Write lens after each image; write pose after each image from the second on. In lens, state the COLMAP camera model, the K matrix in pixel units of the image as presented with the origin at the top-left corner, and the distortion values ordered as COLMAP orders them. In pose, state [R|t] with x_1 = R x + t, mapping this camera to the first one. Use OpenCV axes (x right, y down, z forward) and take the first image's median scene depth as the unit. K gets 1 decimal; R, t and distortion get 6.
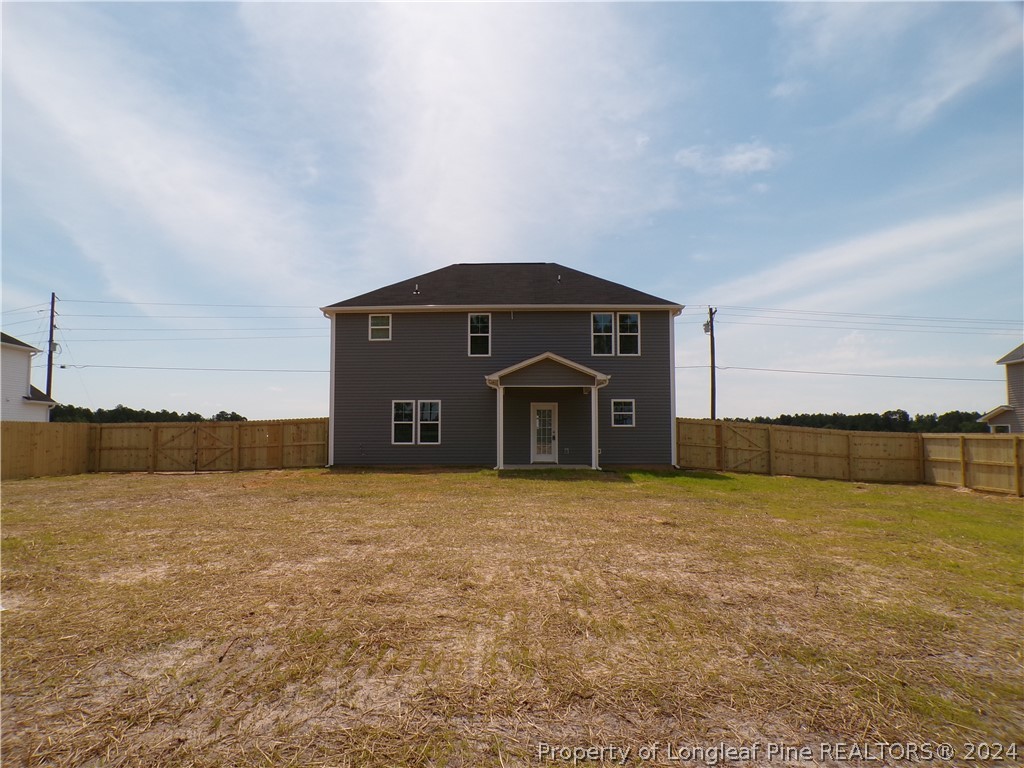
lens RADIAL K [[694.6, 0, 502.5], [0, 694.6, 392.3], [0, 0, 1]] dist [-0.031110, 0.024536]
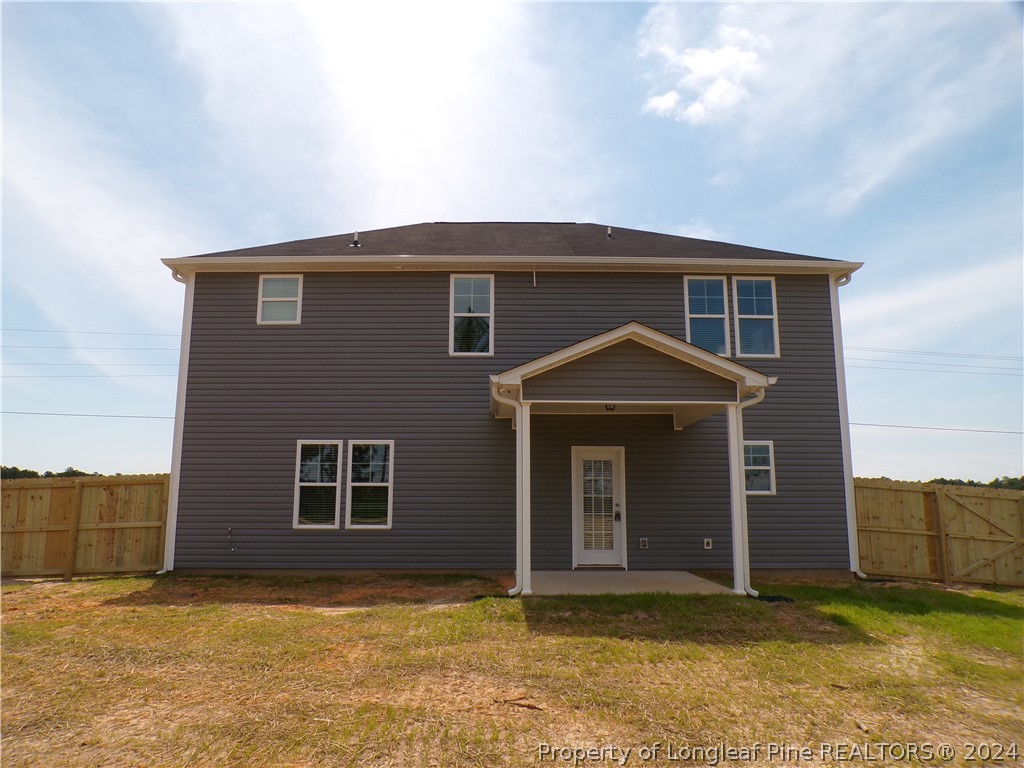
lens RADIAL K [[694.6, 0, 502.5], [0, 694.6, 392.3], [0, 0, 1]] dist [-0.031110, 0.024536]
pose [[0.999189, 0.010271, 0.038930, -0.029790], [-0.006534, 0.995462, -0.094940, 0.023991], [-0.039729, 0.094609, 0.994721, 0.490715]]
